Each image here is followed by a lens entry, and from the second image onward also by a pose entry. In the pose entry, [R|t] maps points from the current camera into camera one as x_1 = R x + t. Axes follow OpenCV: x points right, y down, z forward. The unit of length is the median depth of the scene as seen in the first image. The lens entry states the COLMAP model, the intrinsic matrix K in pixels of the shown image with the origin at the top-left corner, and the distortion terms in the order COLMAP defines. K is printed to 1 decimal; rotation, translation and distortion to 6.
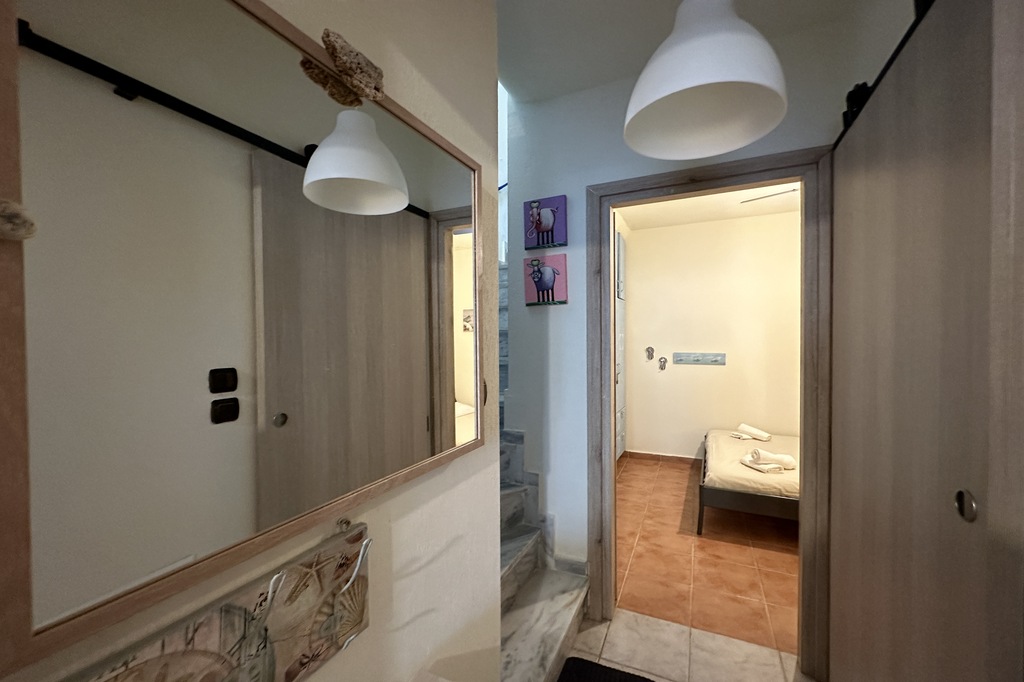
lens RADIAL K [[408.5, 0, 510.3], [0, 408.5, 346.2], [0, 0, 1]] dist [-0.003571, 0.001051]
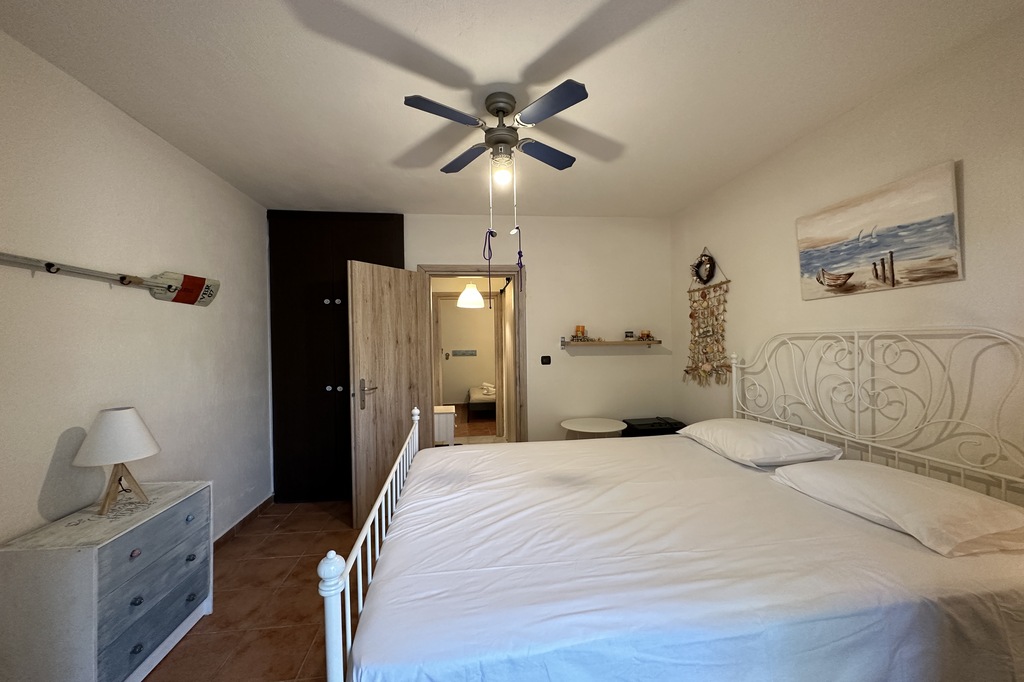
lens RADIAL K [[408.5, 0, 513.1], [0, 408.5, 338.7], [0, 0, 1]] dist [-0.003571, 0.001051]
pose [[0.840655, -0.007572, 0.541518, -0.862395], [0.021848, 0.999562, -0.019940, 0.010798], [-0.541130, 0.028593, 0.840453, -1.664252]]
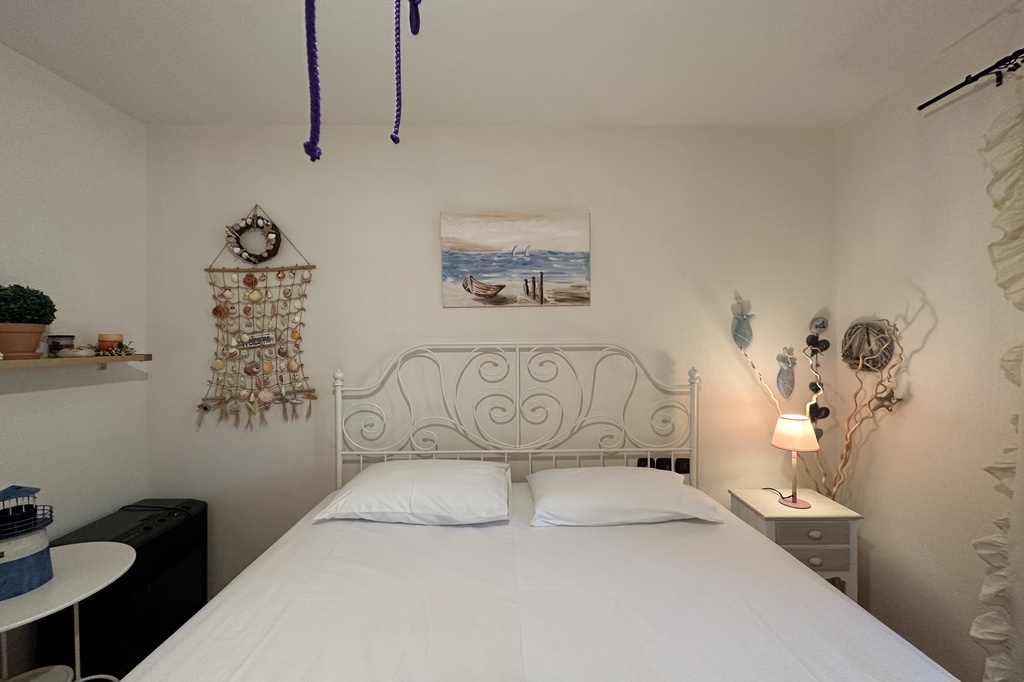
lens RADIAL K [[408.5, 0, 503.2], [0, 408.5, 340.0], [0, 0, 1]] dist [-0.003571, 0.001051]
pose [[-0.435587, 0.003334, 0.900140, -0.522404], [0.020981, 0.999759, 0.006449, -0.024579], [-0.899902, 0.021695, -0.435552, -0.824789]]
